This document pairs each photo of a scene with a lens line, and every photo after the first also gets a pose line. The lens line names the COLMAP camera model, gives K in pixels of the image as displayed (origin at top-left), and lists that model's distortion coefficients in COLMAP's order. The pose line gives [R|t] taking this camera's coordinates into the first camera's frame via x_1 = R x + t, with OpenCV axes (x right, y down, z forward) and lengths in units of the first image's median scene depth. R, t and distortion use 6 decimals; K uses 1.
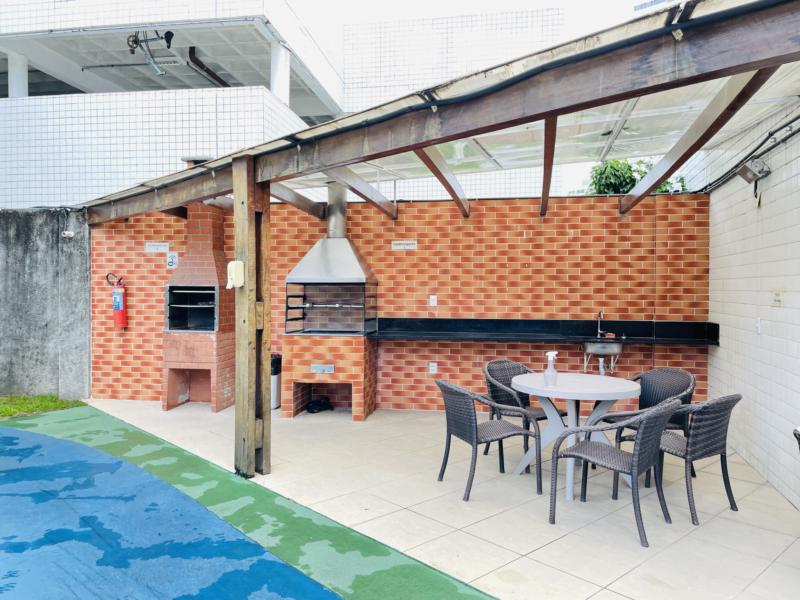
lens RADIAL K [[608.4, 0, 400.6], [0, 608.4, 297.2], [0, 0, 1]] dist [0.064682, -0.001500]
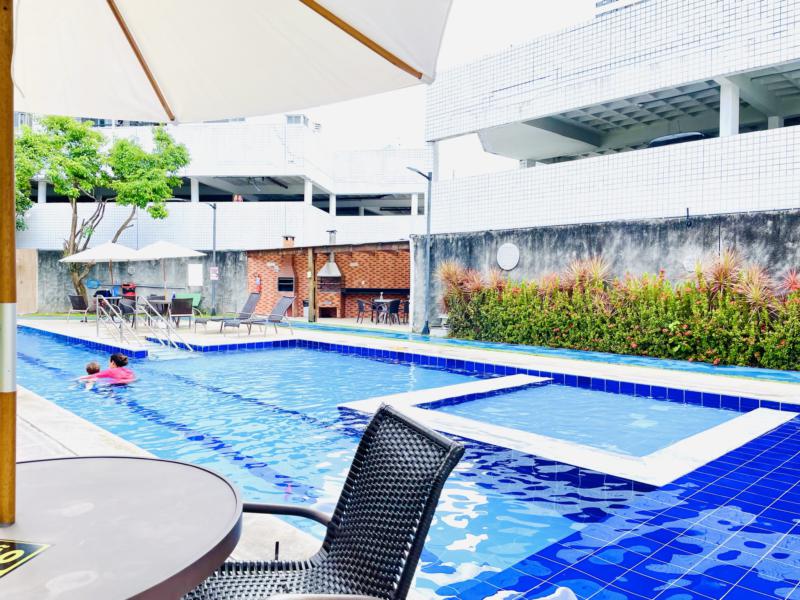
lens RADIAL K [[608.4, 0, 400.1], [0, 608.4, 301.5], [0, 0, 1]] dist [0.064682, -0.001500]
pose [[0.999693, 0.003352, 0.024564, 0.165486], [-0.003924, 0.999722, 0.023270, 0.029332], [-0.024480, -0.023360, 0.999427, -2.096514]]
